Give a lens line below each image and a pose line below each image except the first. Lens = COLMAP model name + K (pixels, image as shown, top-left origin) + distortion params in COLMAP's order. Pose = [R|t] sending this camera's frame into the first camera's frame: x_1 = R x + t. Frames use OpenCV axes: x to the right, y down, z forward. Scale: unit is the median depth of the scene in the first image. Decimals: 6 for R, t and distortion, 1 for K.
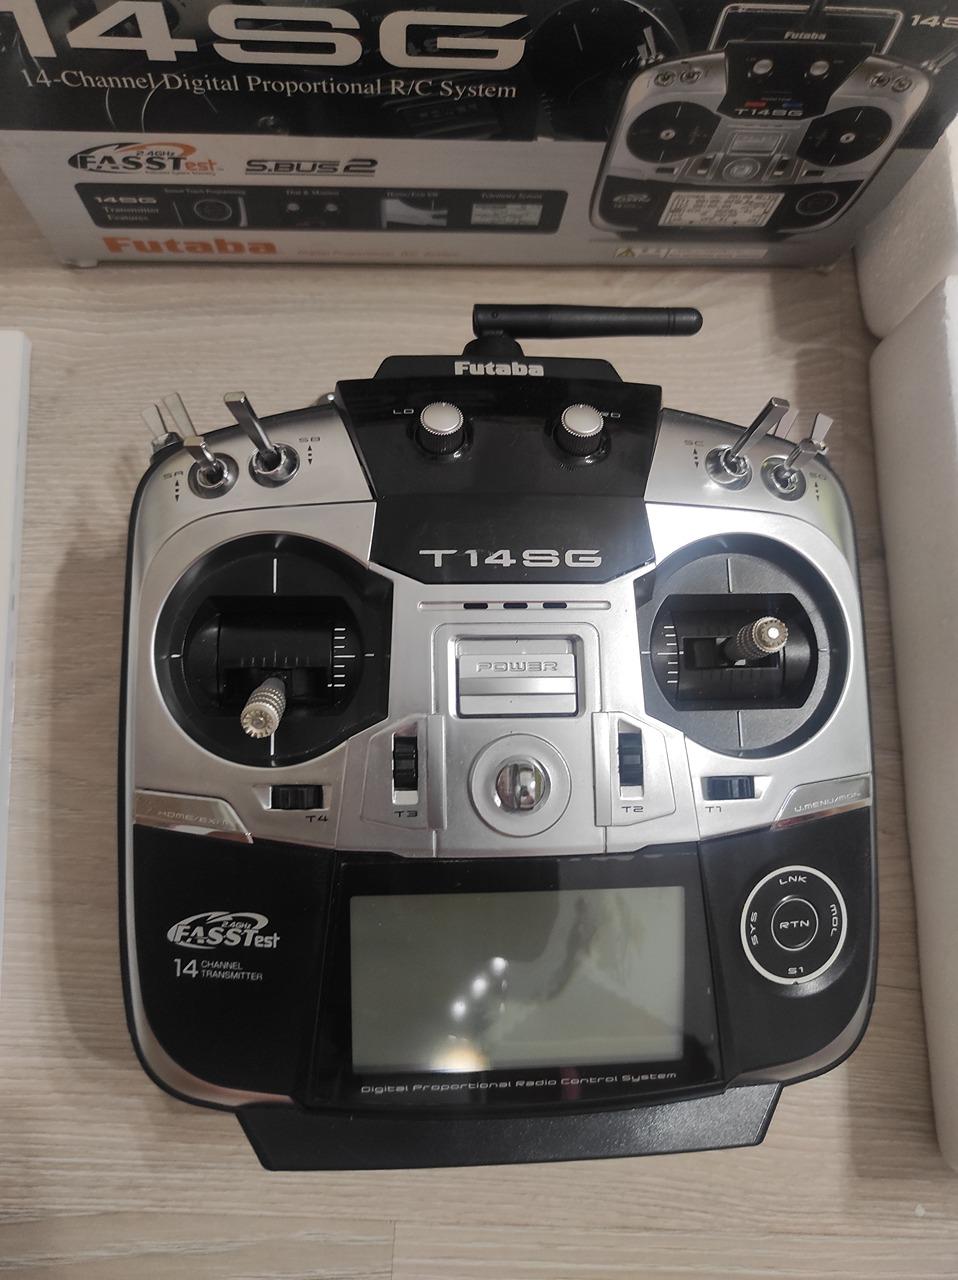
lens RADIAL K [[950.2, 0, 463.1], [0, 950.2, 661.8], [0, 0, 1]] dist [-0.010857, -0.008909]
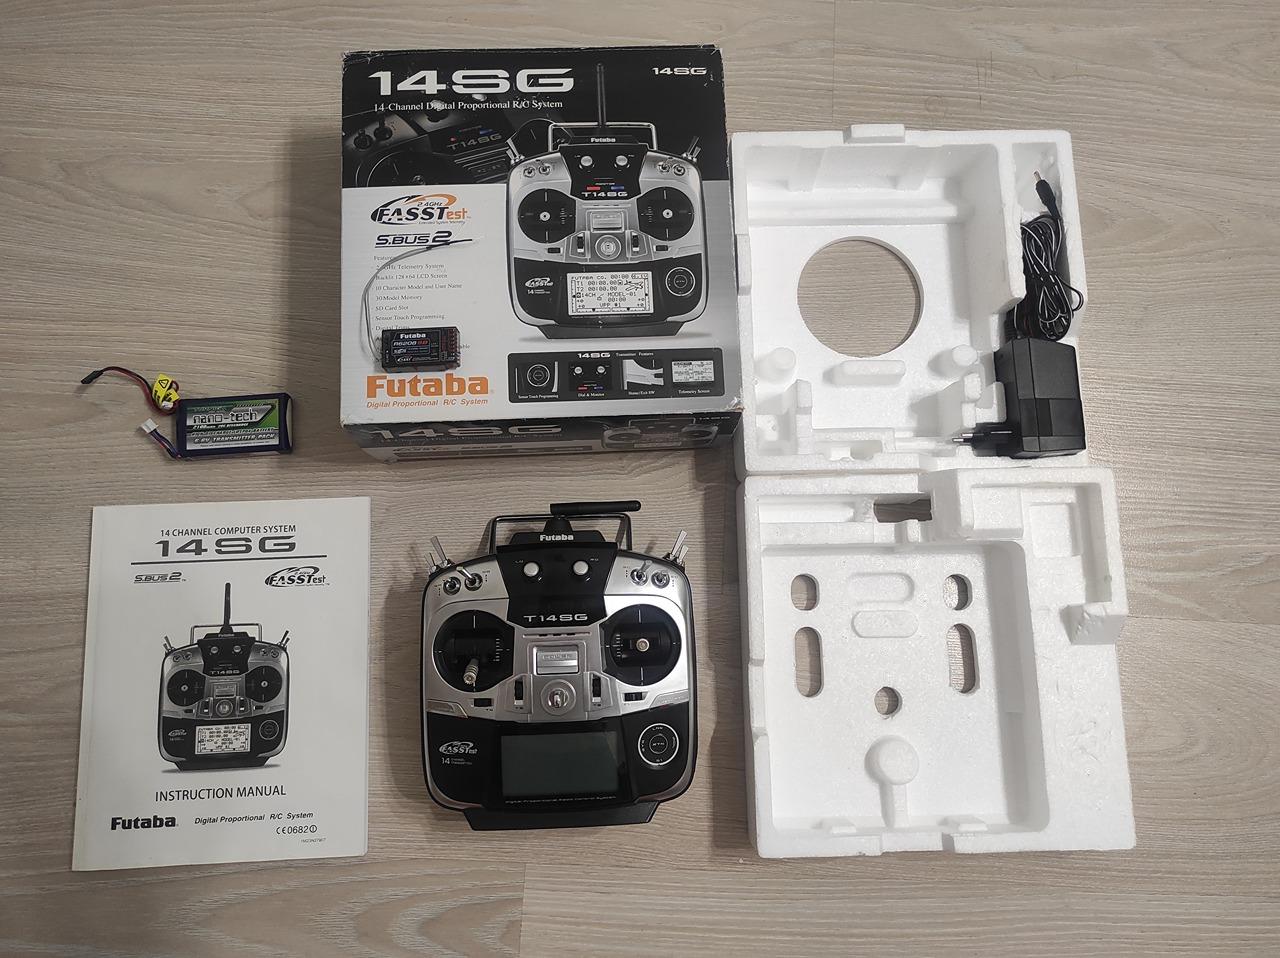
lens RADIAL K [[920.4, 0, 640.0], [0, 920.4, 479.0], [0, 0, 1]] dist [0.026843, -0.011146]
pose [[0.999506, -0.014228, -0.028036, 0.378175], [0.014315, 0.999893, 0.002915, -0.516884], [0.027991, -0.003314, 0.999603, -1.730455]]
